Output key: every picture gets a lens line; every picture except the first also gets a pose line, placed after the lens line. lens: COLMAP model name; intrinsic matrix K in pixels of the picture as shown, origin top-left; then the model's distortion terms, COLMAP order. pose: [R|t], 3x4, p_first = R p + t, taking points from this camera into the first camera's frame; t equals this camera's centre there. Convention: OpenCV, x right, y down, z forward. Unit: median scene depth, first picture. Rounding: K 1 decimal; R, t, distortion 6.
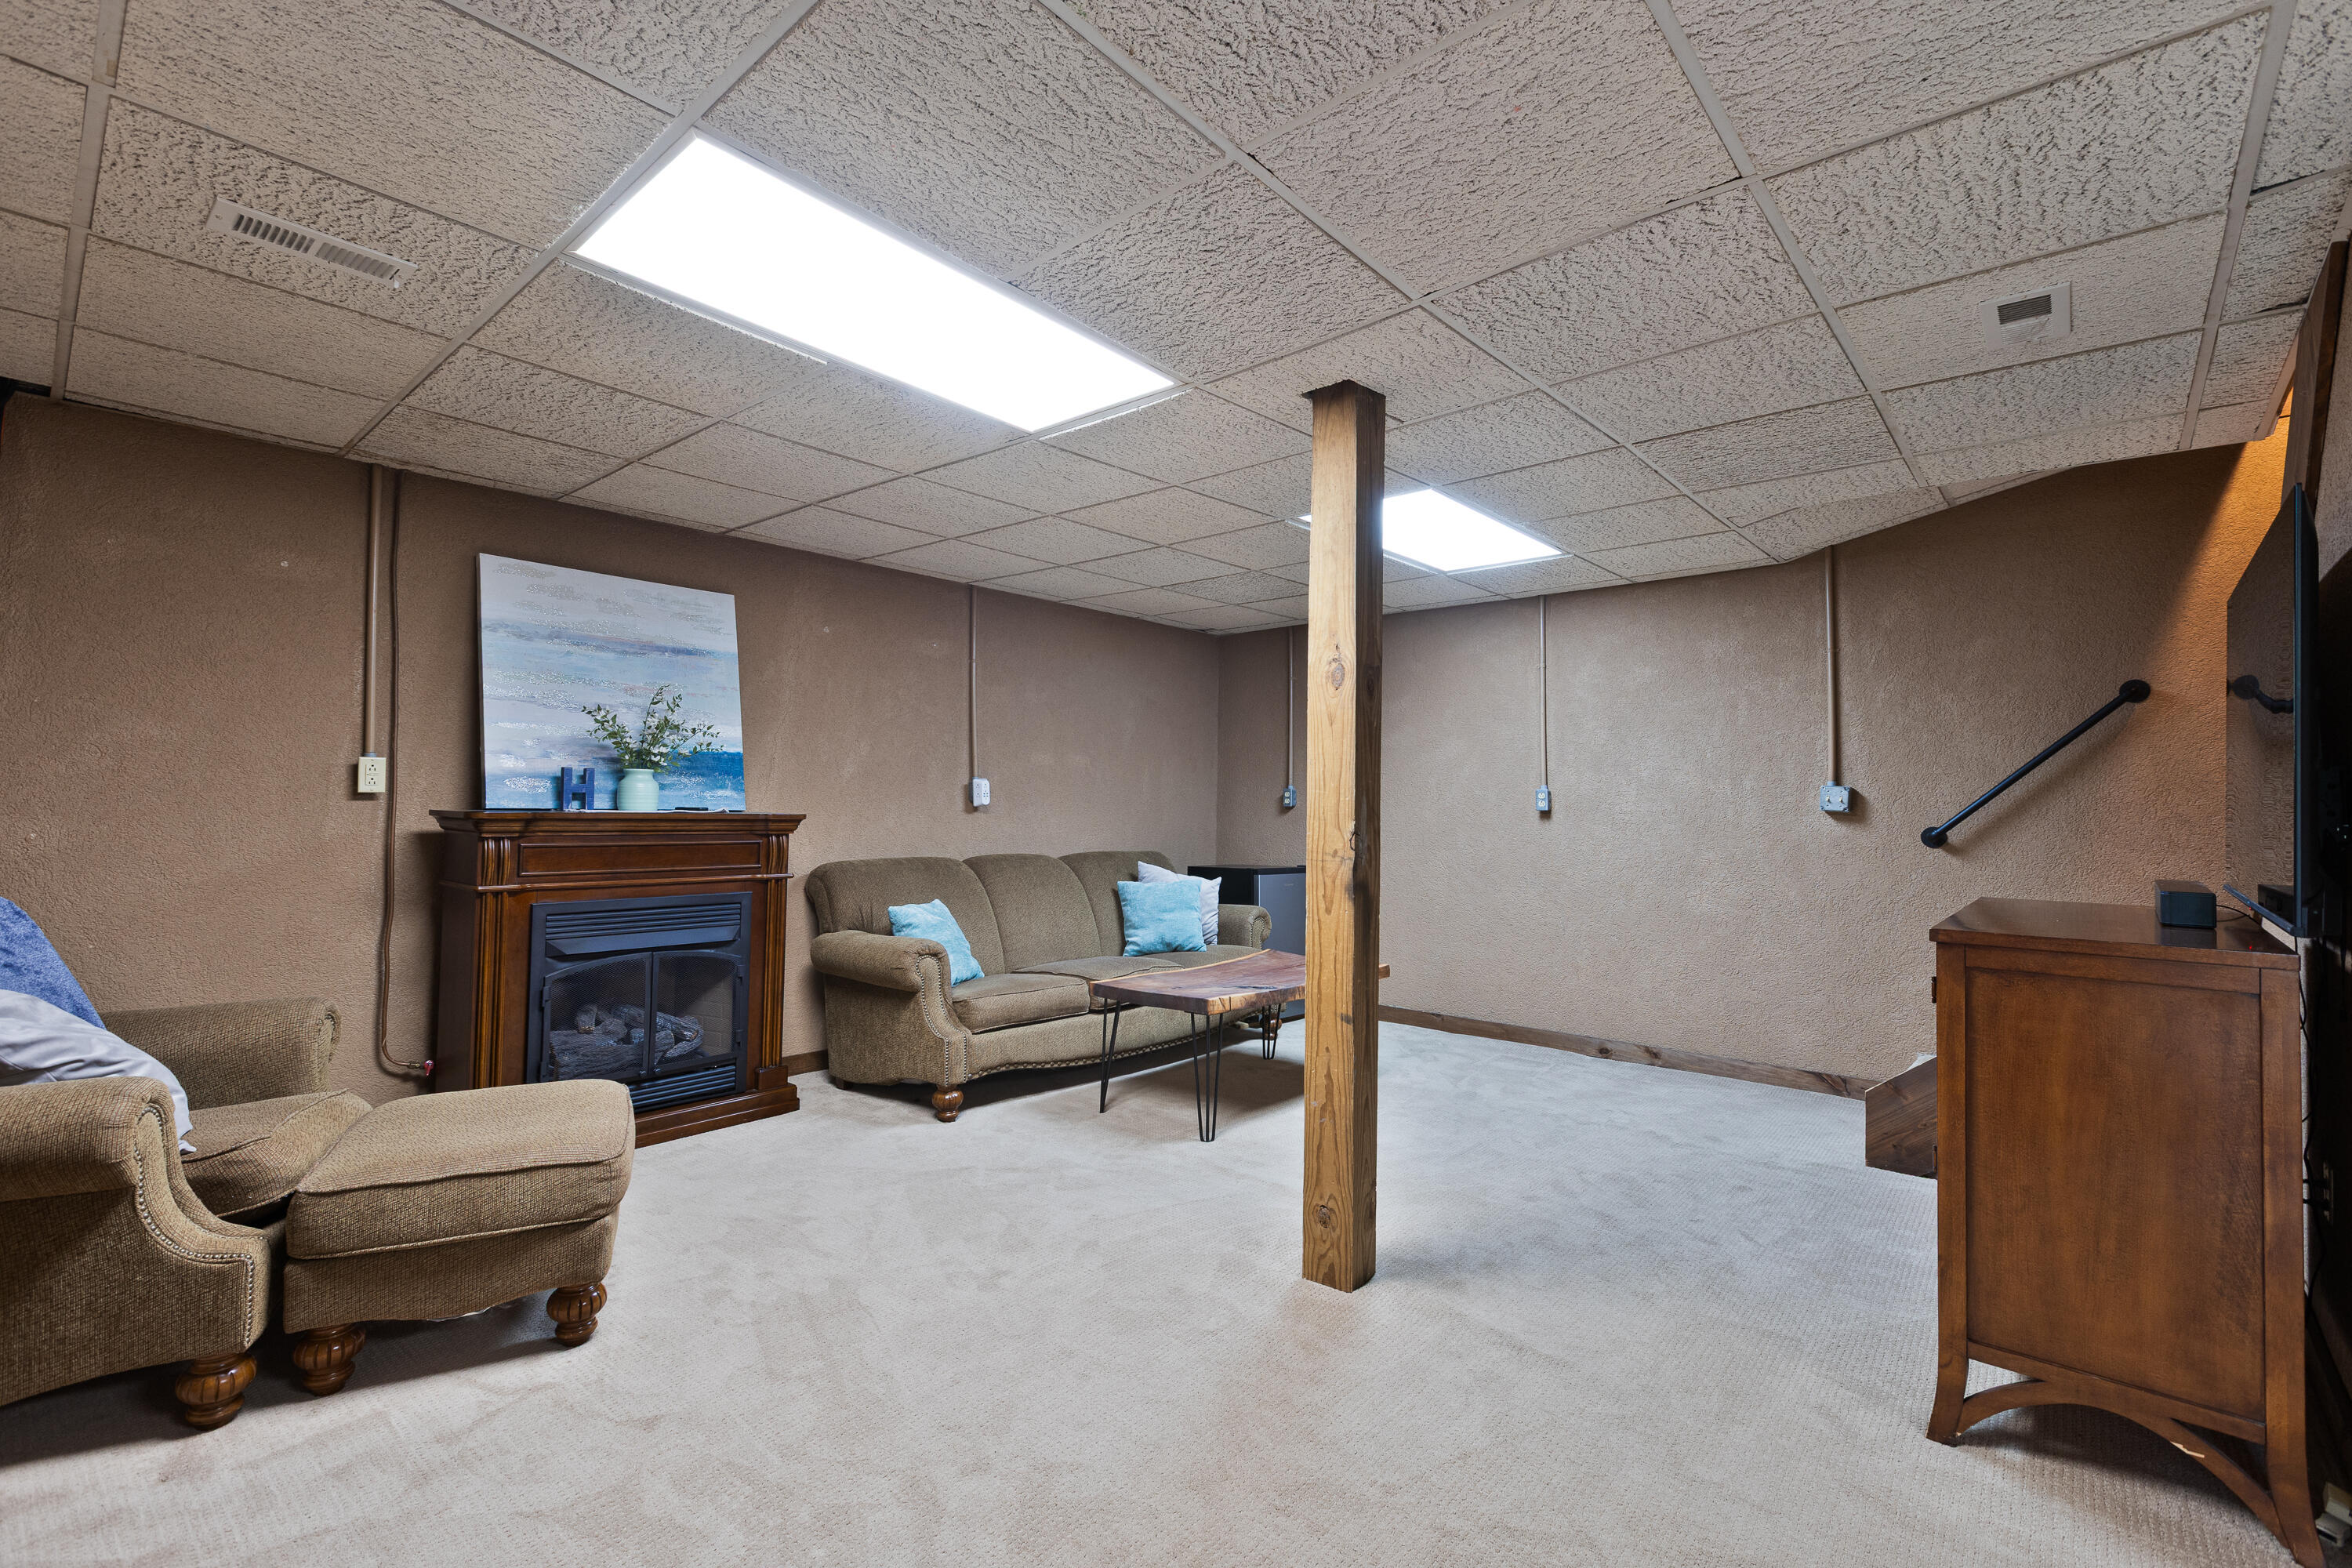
lens RADIAL K [[1048.7, 0, 1180.1], [0, 1048.7, 784.7], [0, 0, 1]] dist [0.014860, -0.000566]
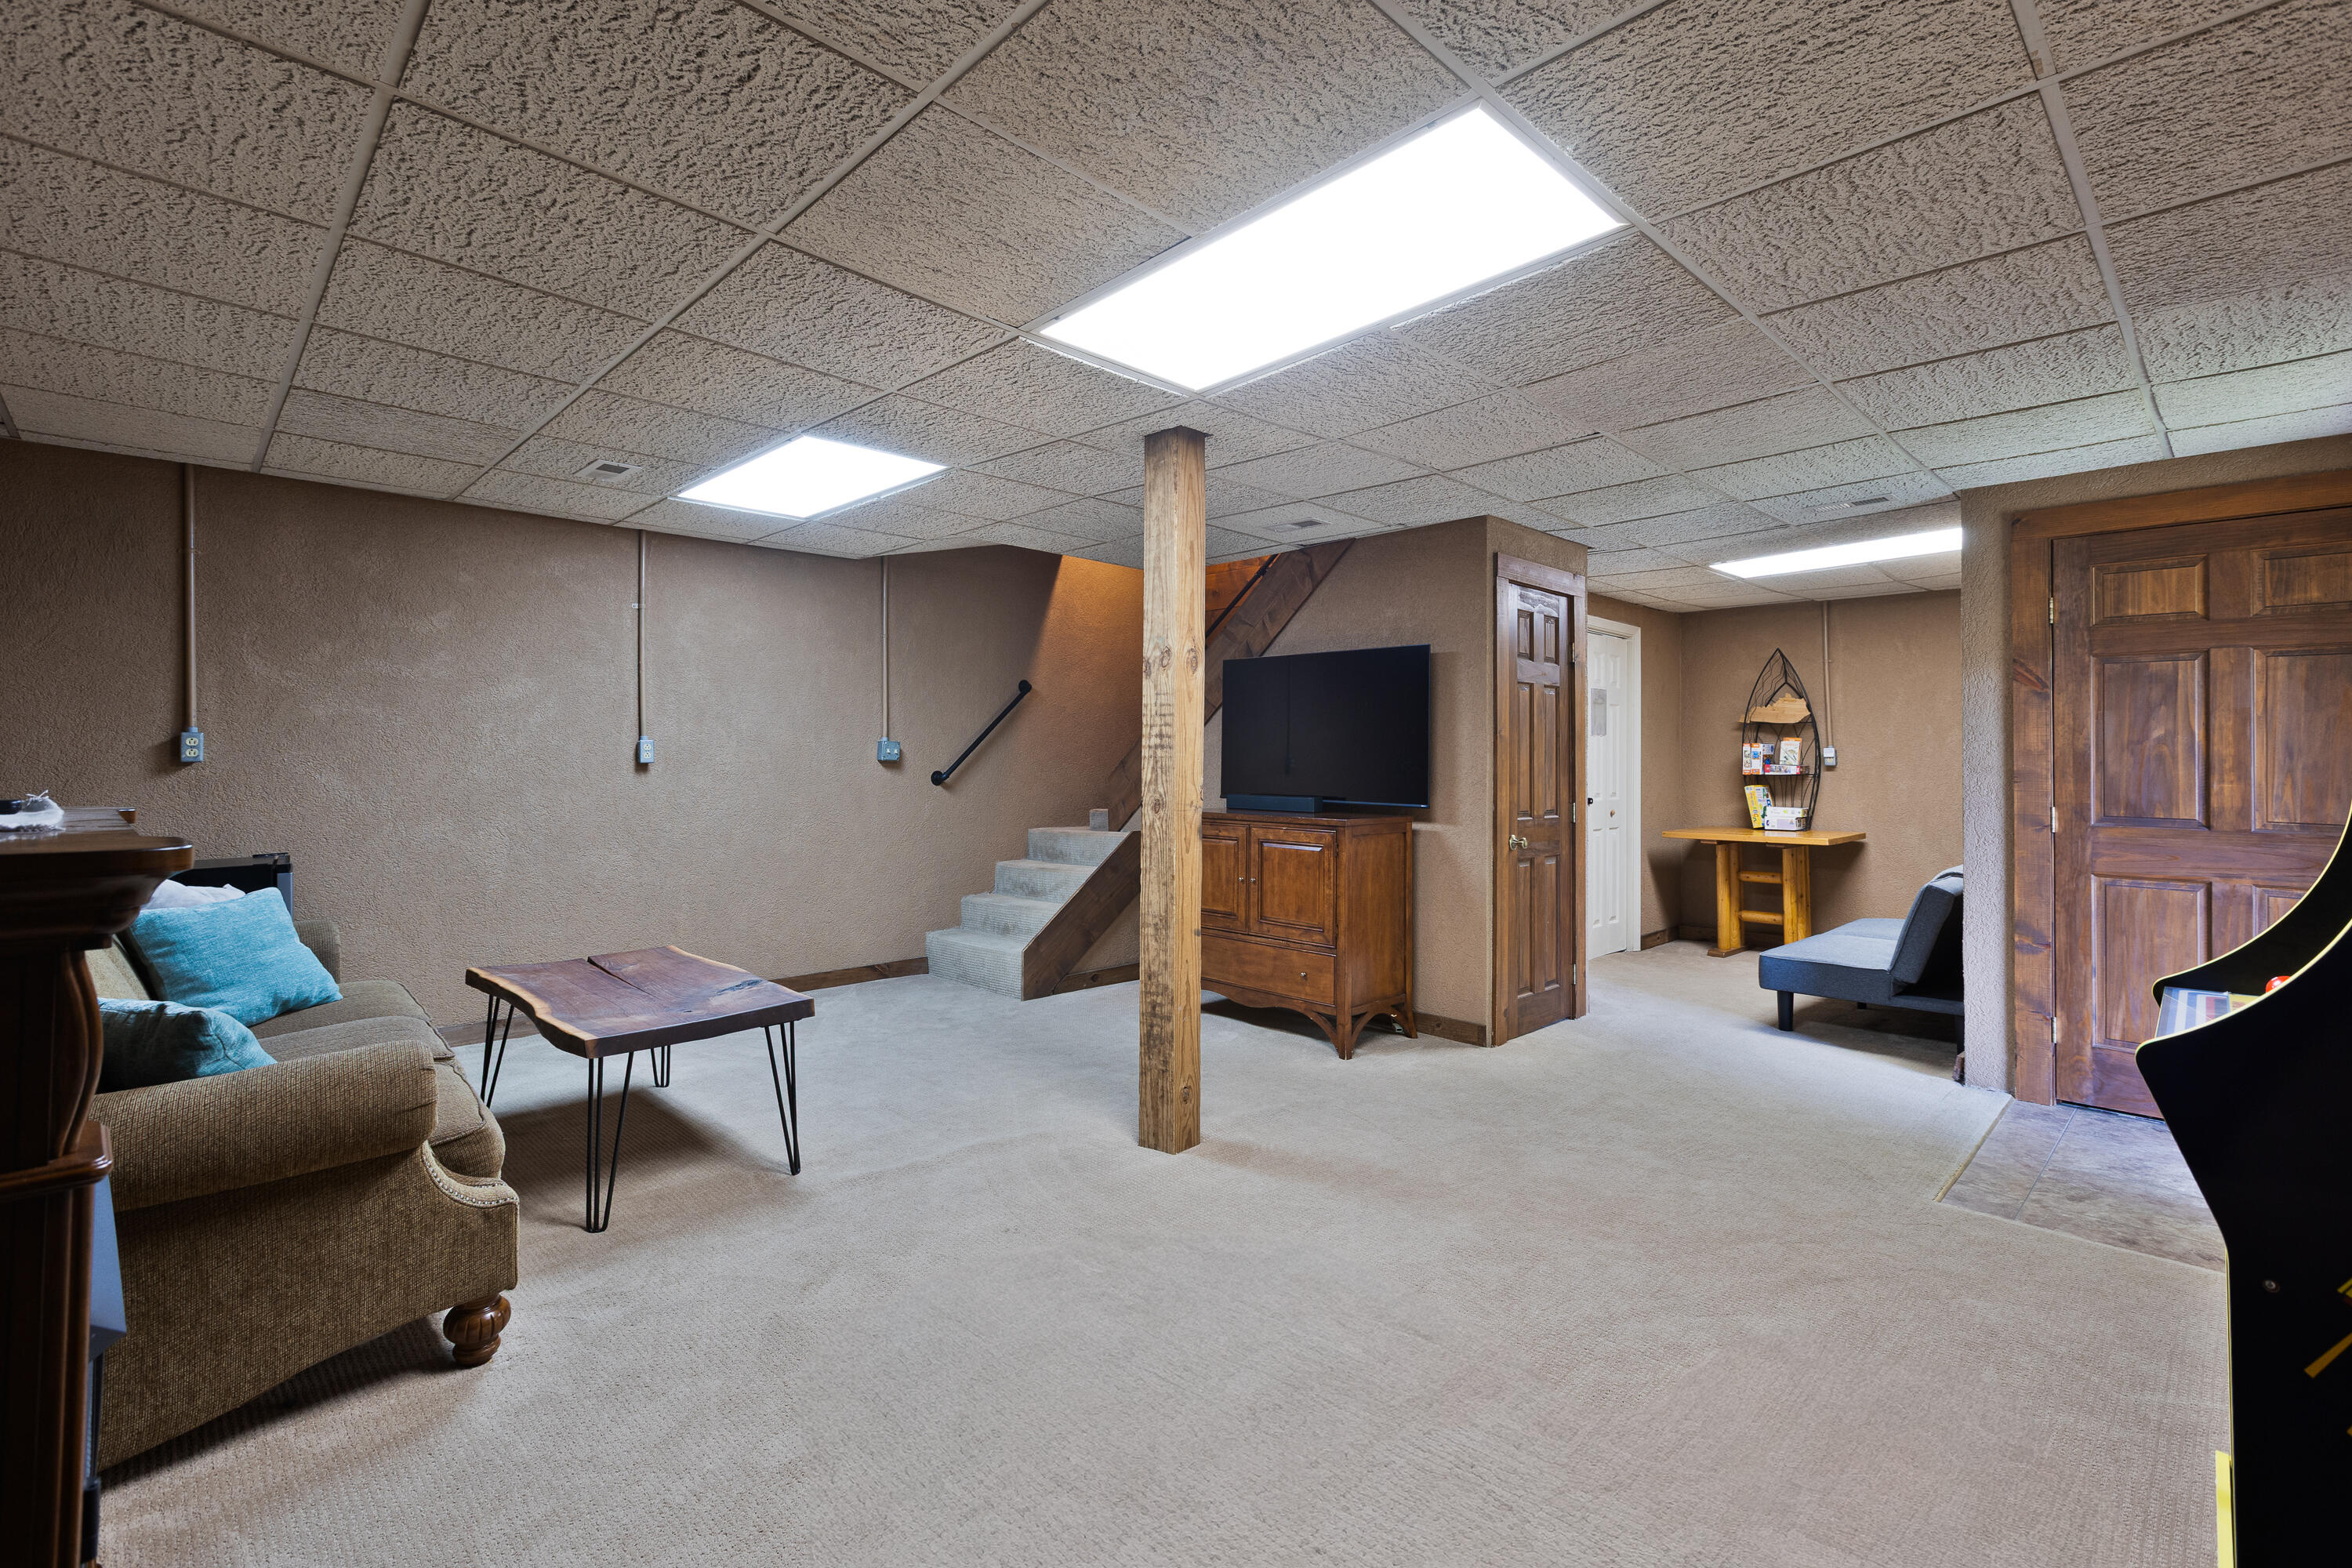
lens RADIAL K [[1048.7, 0, 1195.6], [0, 1048.7, 739.3], [0, 0, 1]] dist [0.014860, -0.000566]
pose [[0.077448, 0.004567, 0.996986, -0.670784], [-0.020878, 0.999778, -0.002958, -0.004827], [-0.996778, -0.020586, 0.077526, 0.545269]]
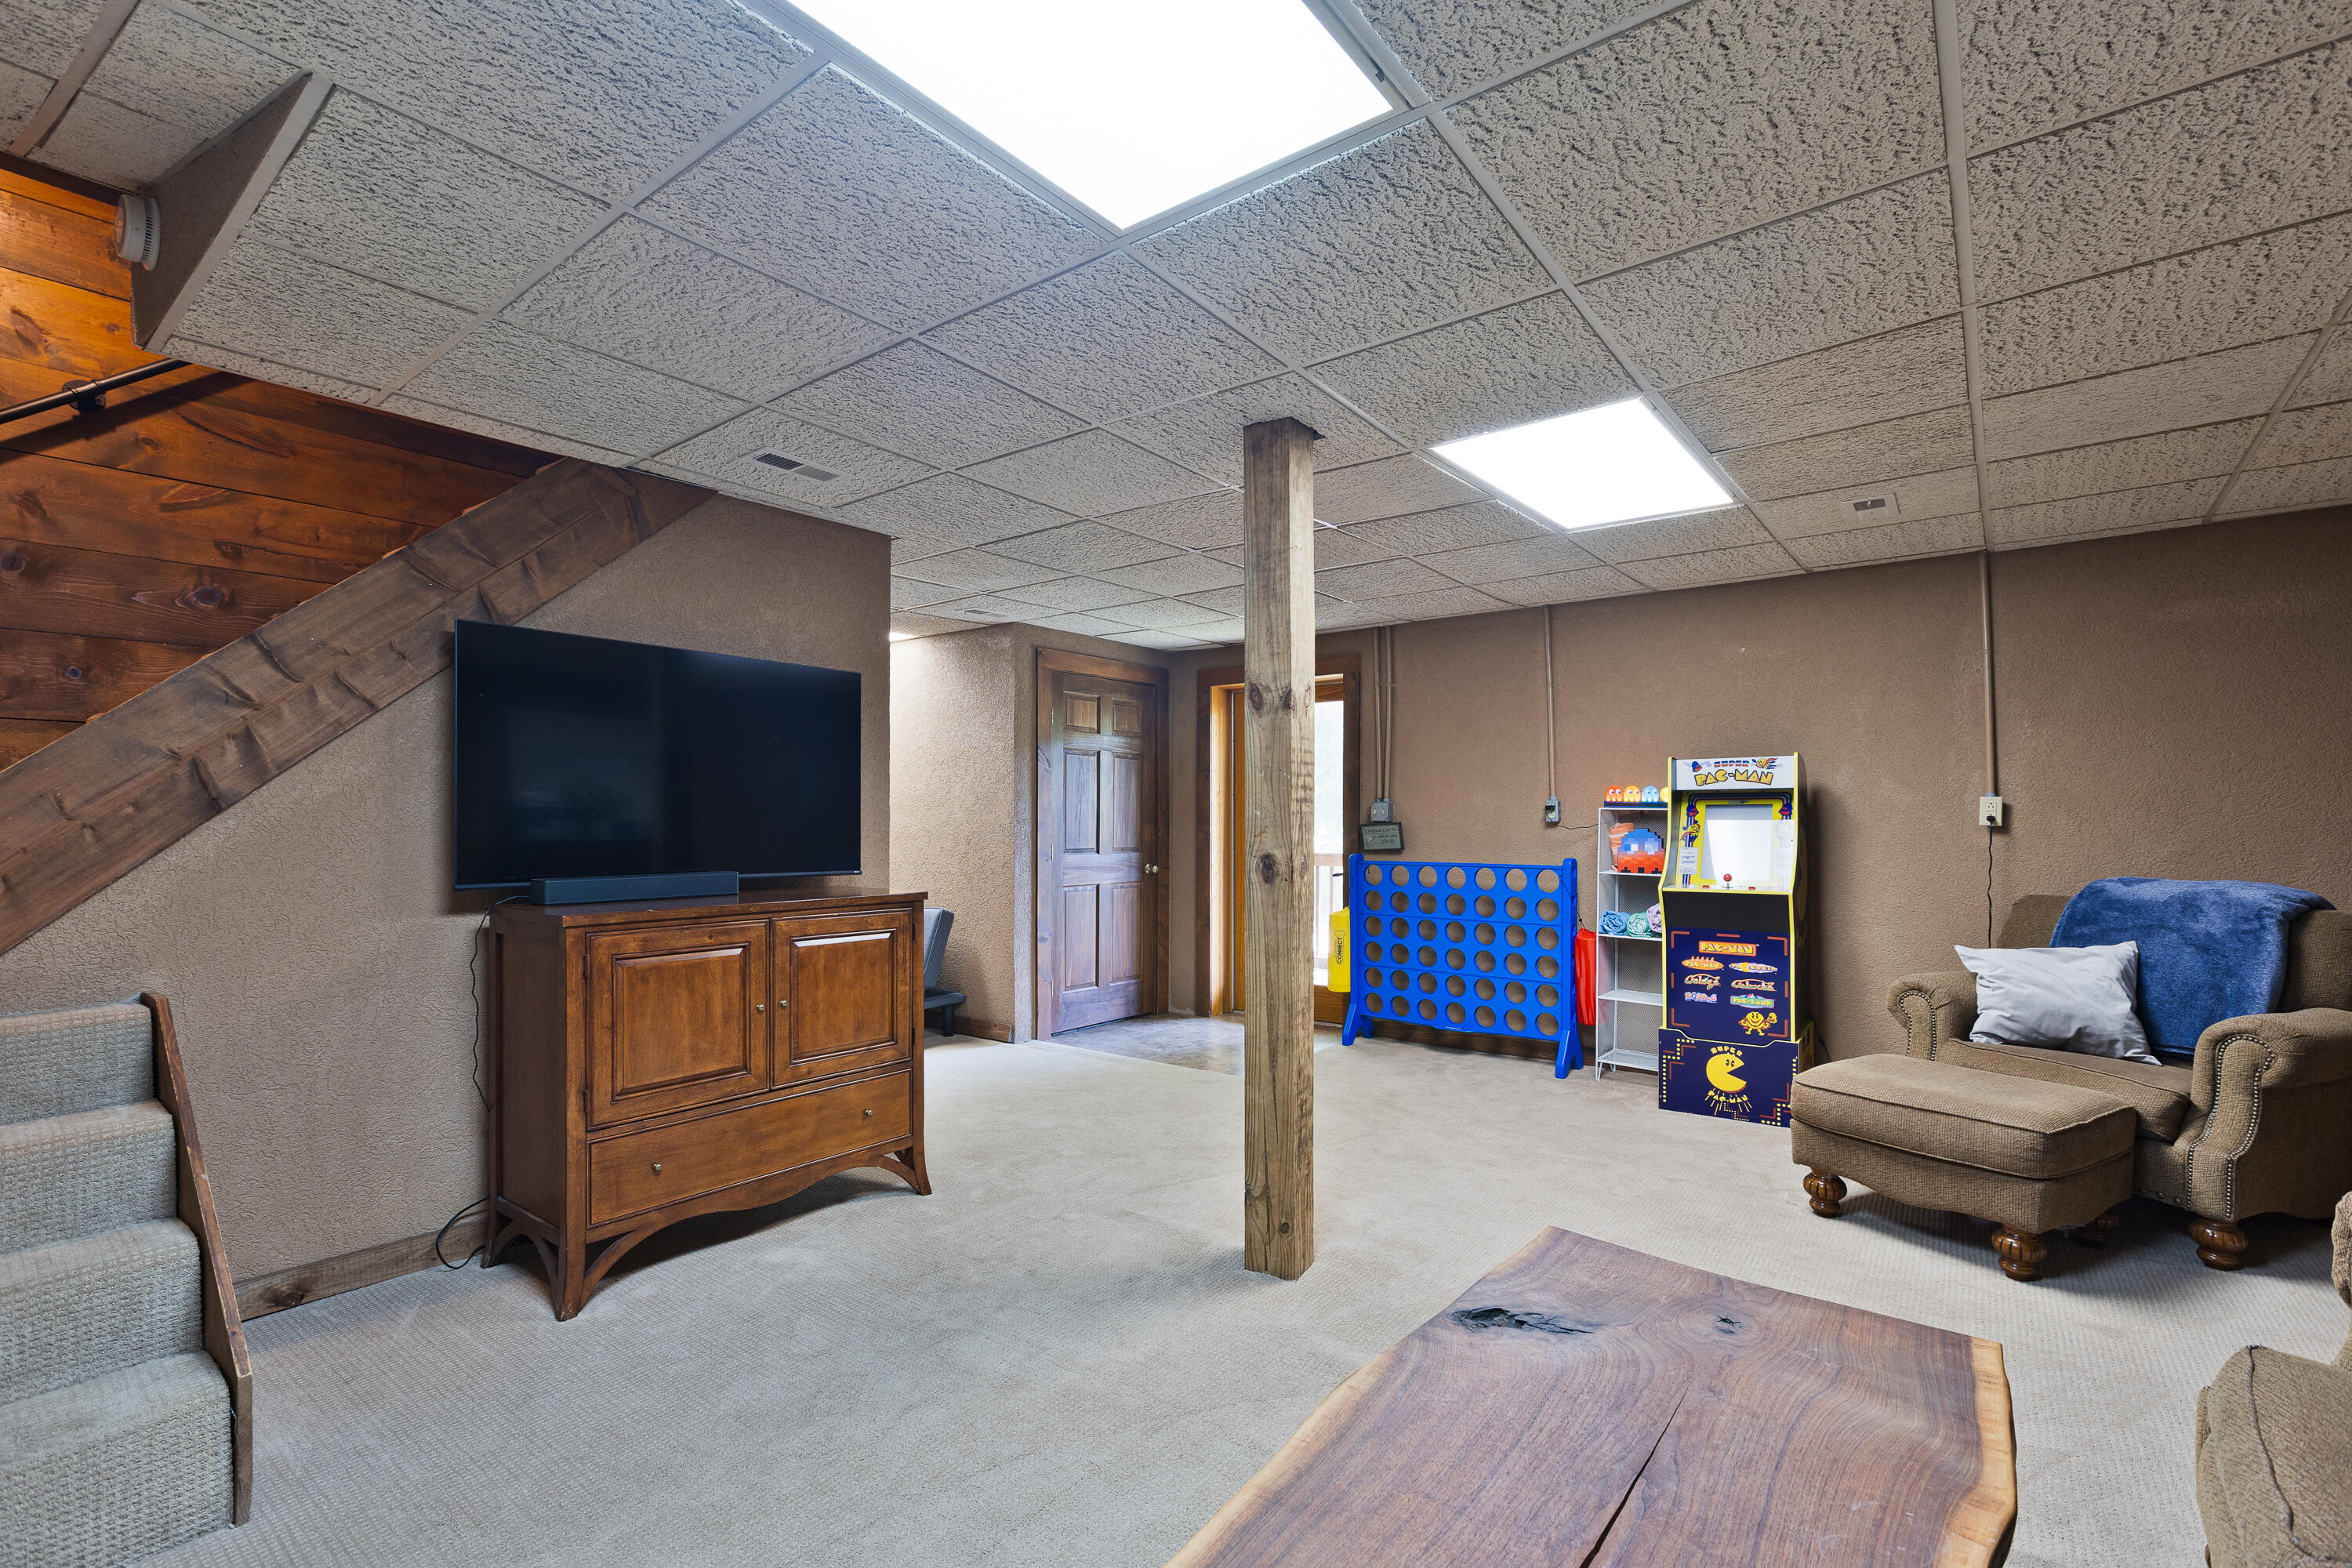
lens RADIAL K [[1048.7, 0, 1129.2], [0, 1048.7, 815.9], [0, 0, 1]] dist [0.014860, -0.000566]
pose [[-0.999454, -0.014697, -0.029591, 0.201884], [-0.014279, 0.999796, -0.014274, 0.018809], [0.029794, -0.013844, -0.999460, 1.265695]]
